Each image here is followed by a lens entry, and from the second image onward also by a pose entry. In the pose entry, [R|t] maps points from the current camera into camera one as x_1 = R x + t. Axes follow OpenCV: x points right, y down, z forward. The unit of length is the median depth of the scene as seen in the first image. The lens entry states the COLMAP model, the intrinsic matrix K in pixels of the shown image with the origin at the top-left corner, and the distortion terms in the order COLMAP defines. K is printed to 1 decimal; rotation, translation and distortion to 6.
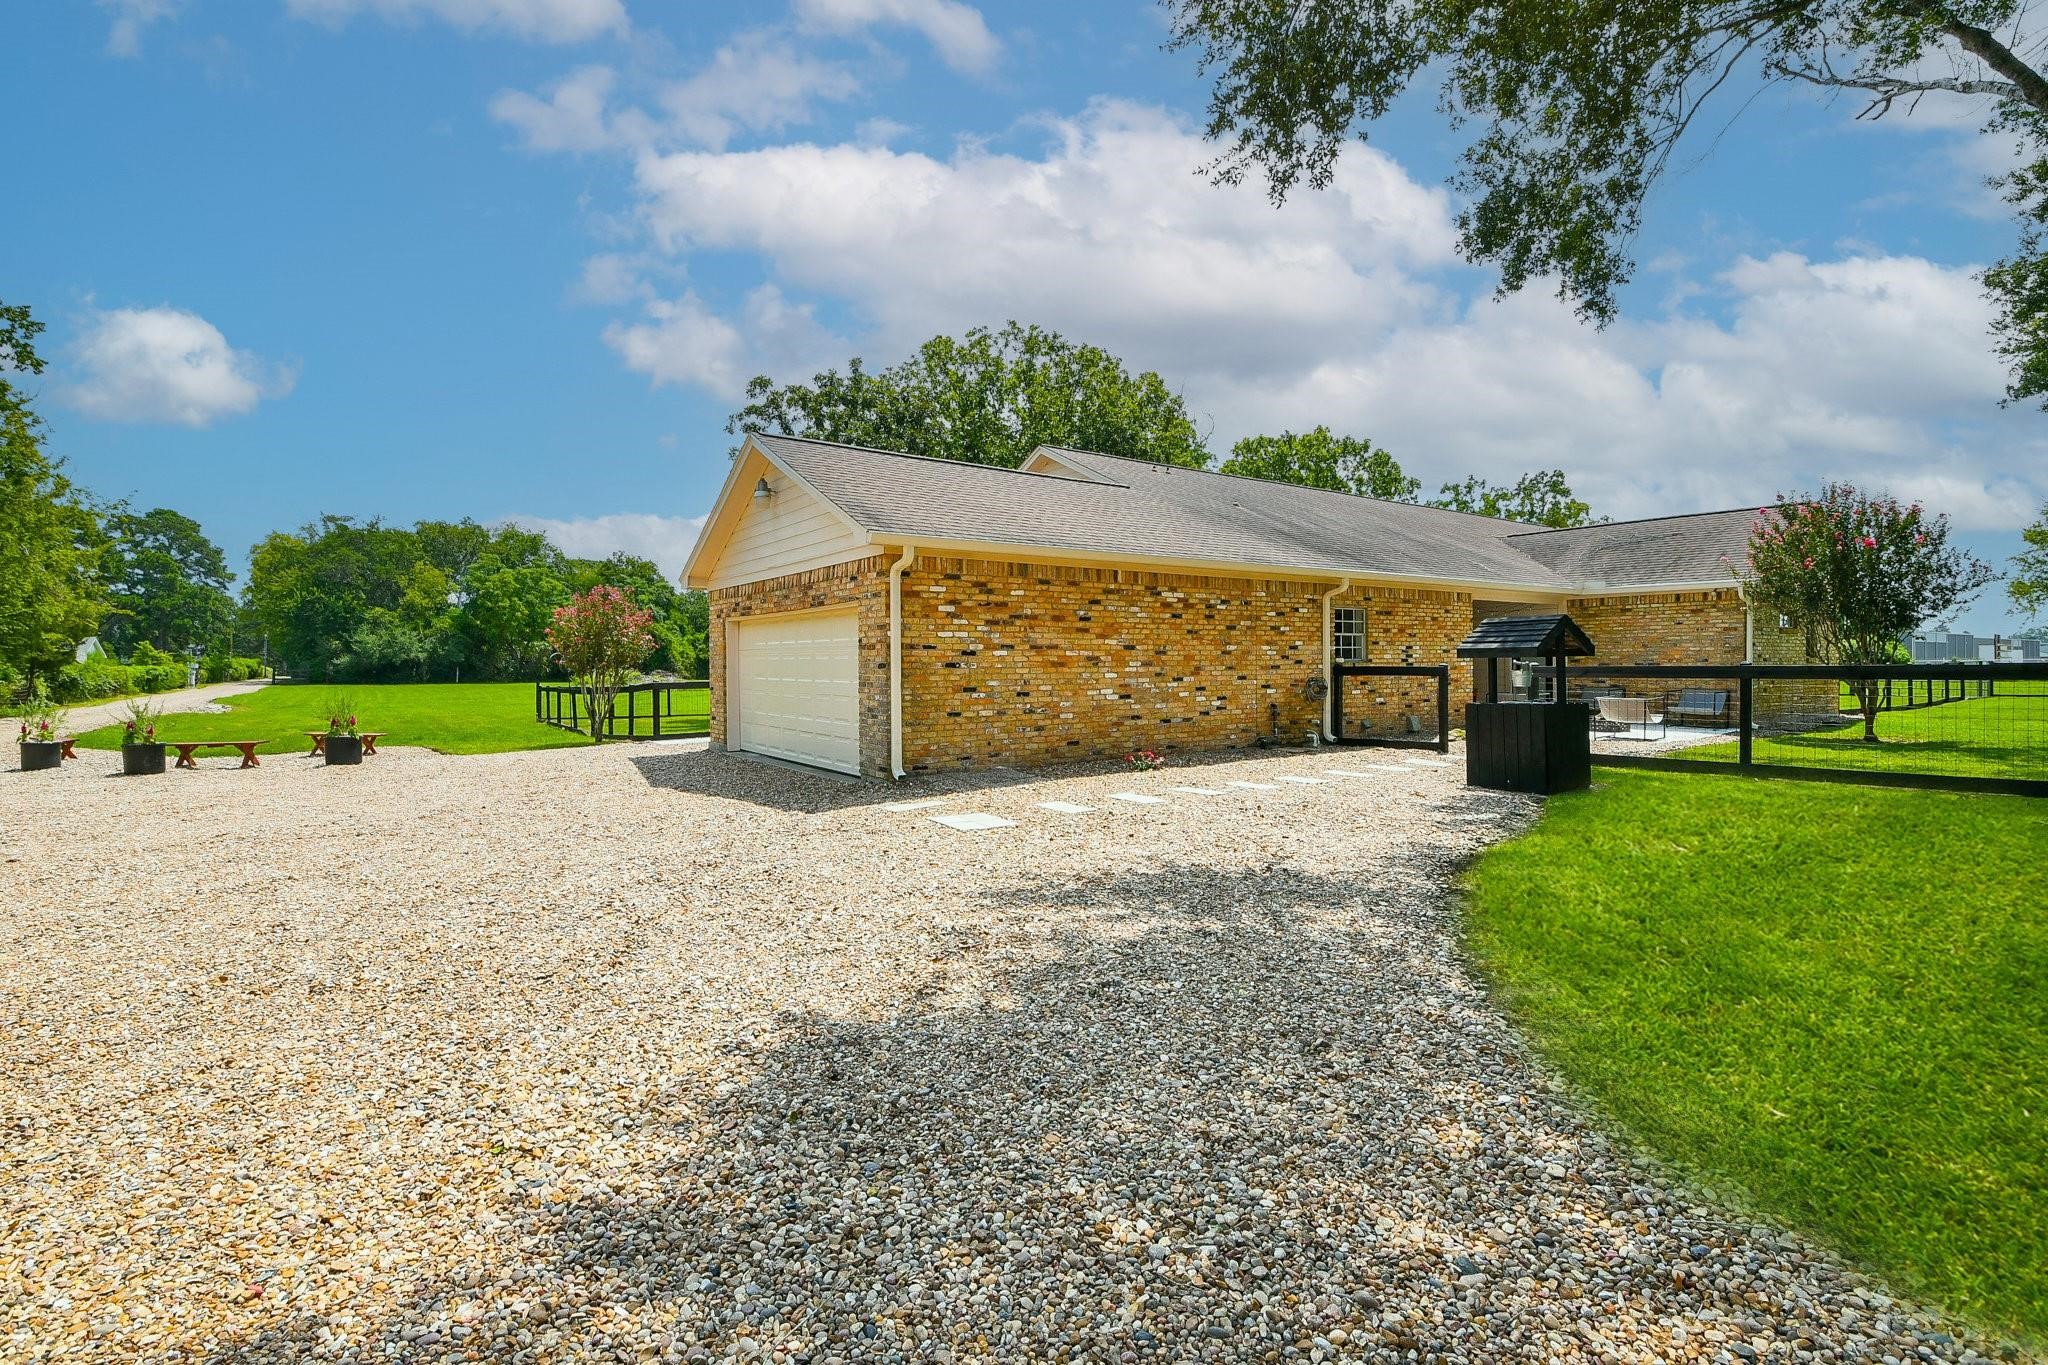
lens RADIAL K [[901.4, 0, 1032.2], [0, 901.4, 673.8], [0, 0, 1]] dist [-0.019769, -0.005586]
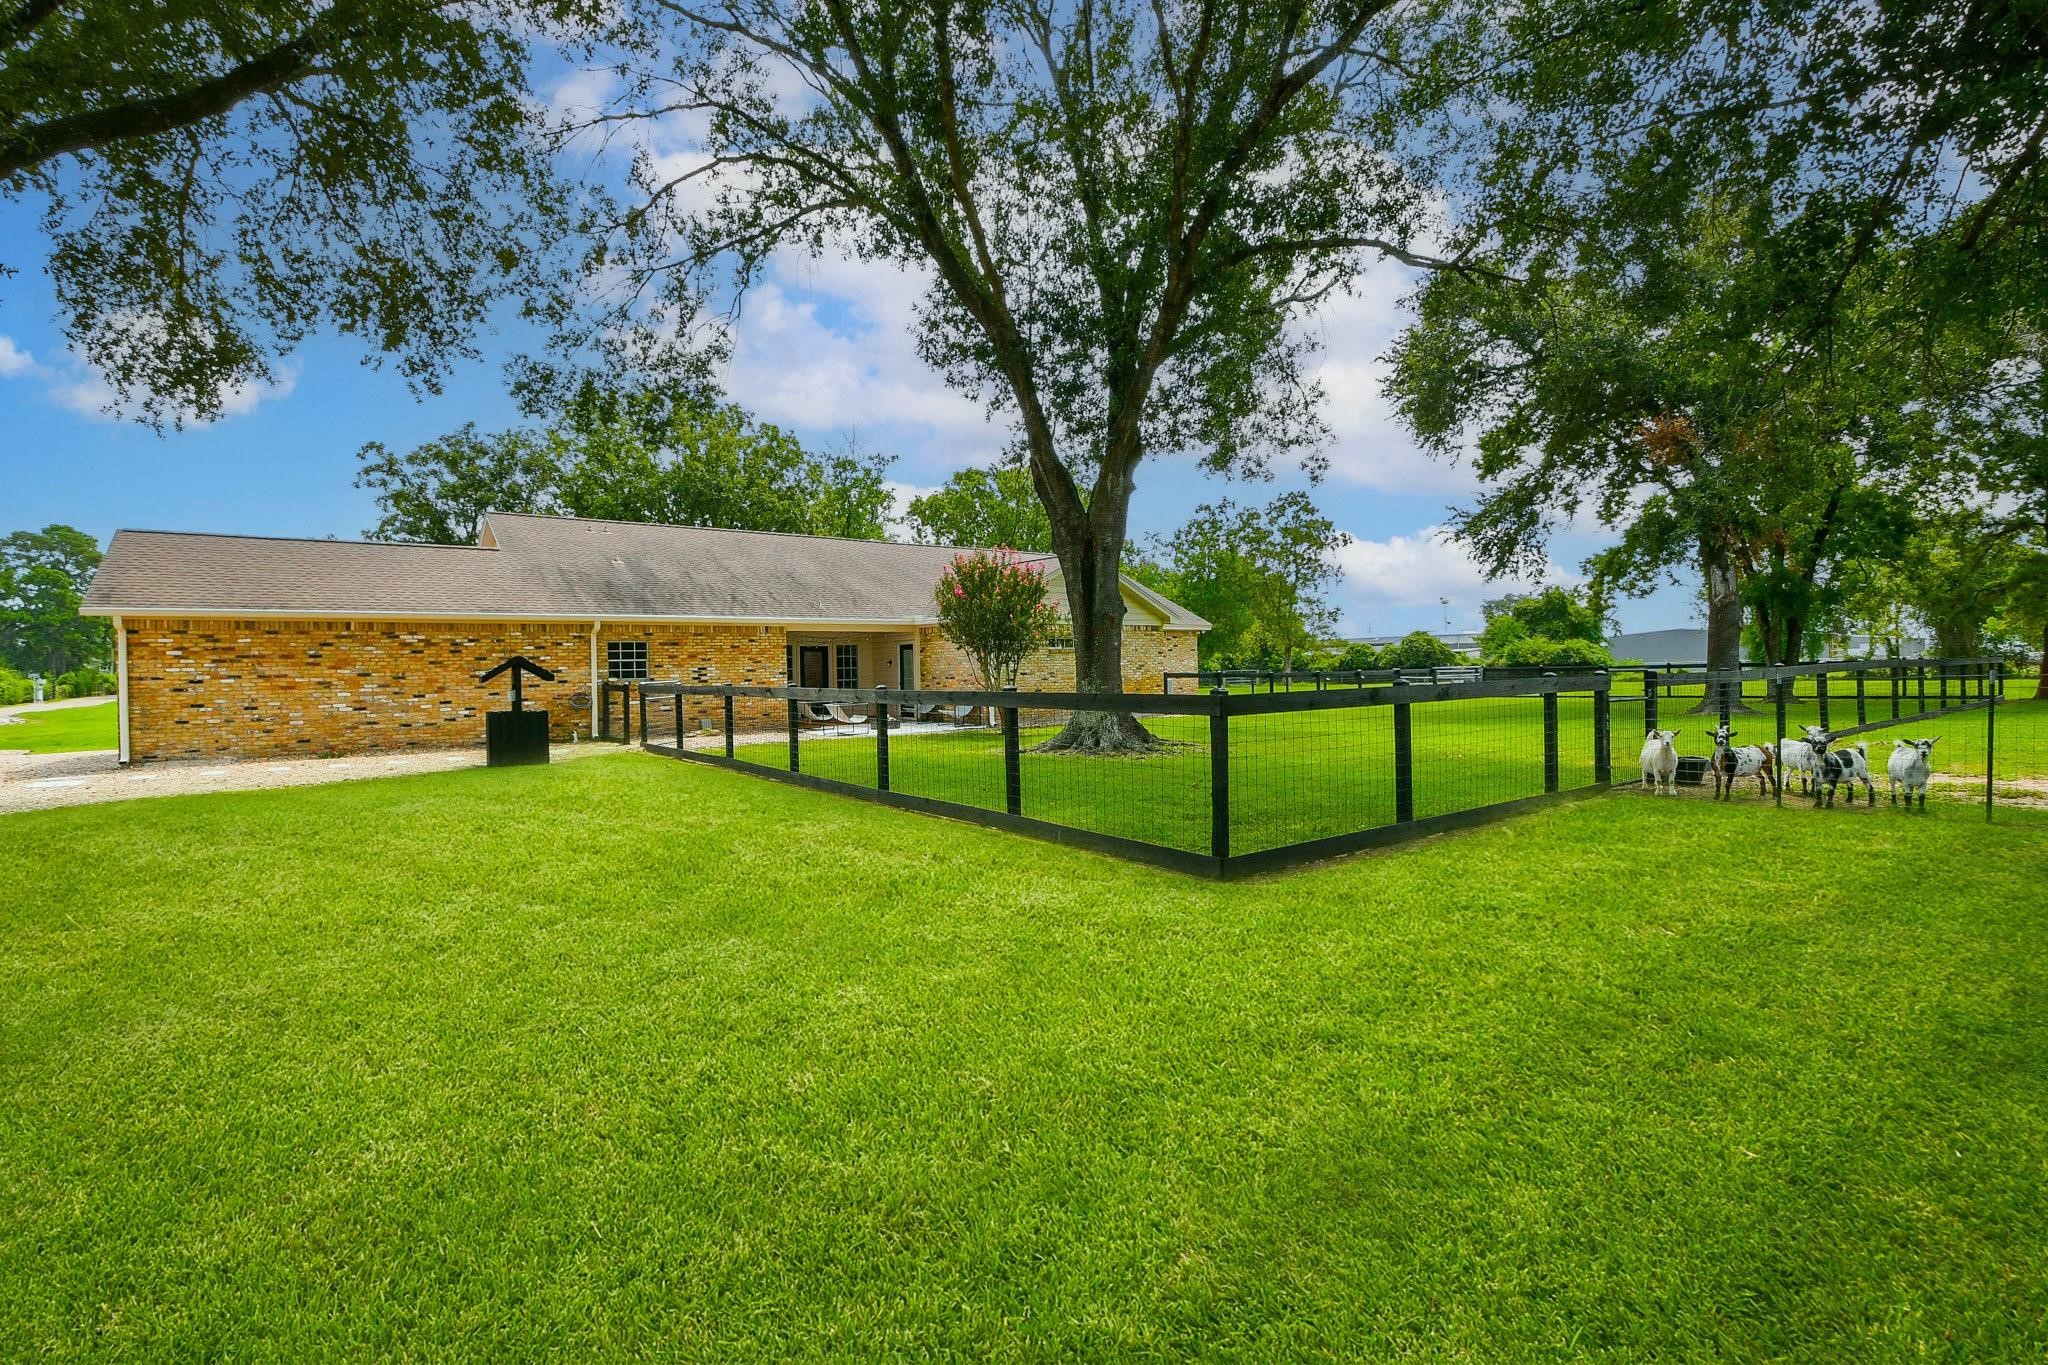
lens RADIAL K [[901.4, 0, 1017.8], [0, 901.4, 680.2], [0, 0, 1]] dist [-0.019769, -0.005586]
pose [[0.999471, -0.009503, 0.031103, 1.047758], [0.009463, 0.999954, 0.001430, -0.012054], [-0.031115, -0.001135, 0.999515, -0.435501]]
